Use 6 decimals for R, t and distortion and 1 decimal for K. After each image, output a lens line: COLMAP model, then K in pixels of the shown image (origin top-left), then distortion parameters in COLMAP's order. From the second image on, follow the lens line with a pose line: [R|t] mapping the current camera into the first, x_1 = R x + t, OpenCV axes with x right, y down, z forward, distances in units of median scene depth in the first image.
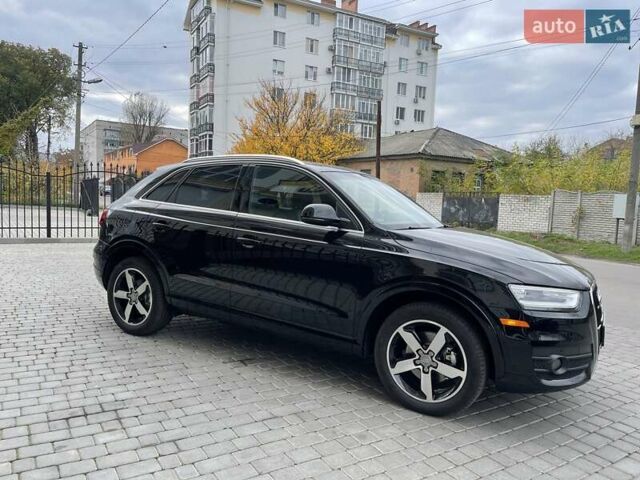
lens RADIAL K [[497.3, 0, 319.6], [0, 497.3, 239.4], [0, 0, 1]] dist [0.000331, -0.017219]
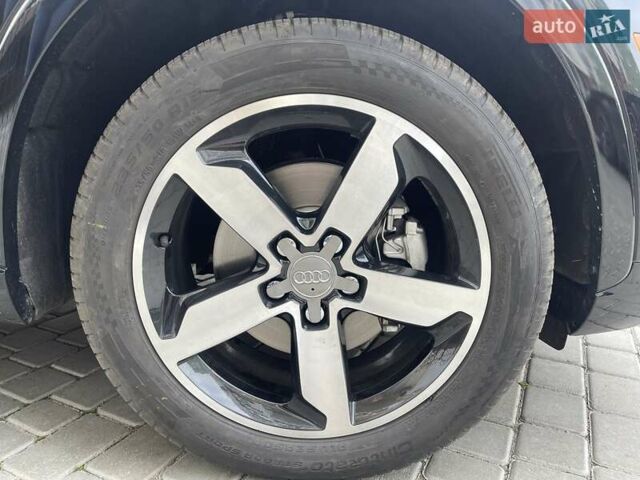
lens RADIAL K [[497.3, 0, 320.8], [0, 497.3, 239.7], [0, 0, 1]] dist [0.000331, -0.017219]
pose [[0.850066, -0.150464, 0.504727, 0.100175], [0.069229, 0.981930, 0.176126, 0.184465], [-0.522107, -0.114777, 0.845122, 0.798072]]
